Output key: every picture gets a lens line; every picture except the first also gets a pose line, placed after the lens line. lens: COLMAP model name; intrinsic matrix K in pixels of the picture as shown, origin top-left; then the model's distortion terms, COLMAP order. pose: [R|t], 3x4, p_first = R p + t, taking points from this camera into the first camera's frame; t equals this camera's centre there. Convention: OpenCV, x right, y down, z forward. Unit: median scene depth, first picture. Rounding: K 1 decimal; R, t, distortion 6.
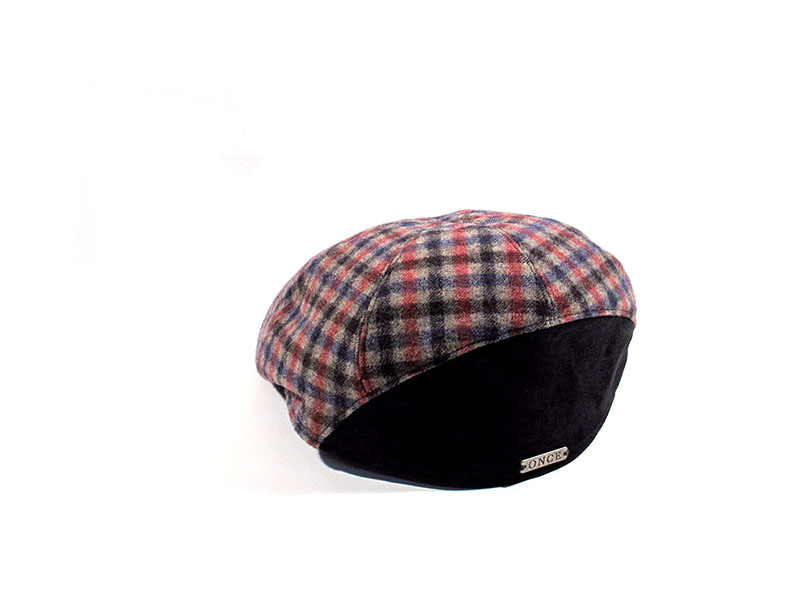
lens RADIAL K [[1155.8, 0, 400.0], [0, 1155.8, 300.0], [0, 0, 1]] dist [-0.127575, 0.046442]
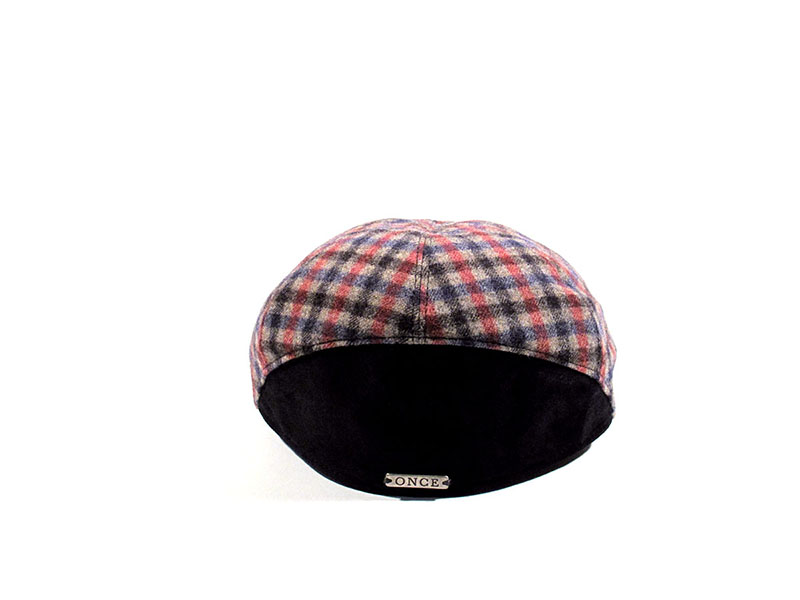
lens RADIAL K [[1155.8, 0, 400.0], [0, 1155.8, 300.0], [0, 0, 1]] dist [-0.127575, 0.046442]
pose [[0.805428, 0.211636, -0.553620, 0.645328], [-0.209690, 0.975414, 0.067813, -0.075562], [0.554360, 0.061471, 0.830004, 0.188434]]
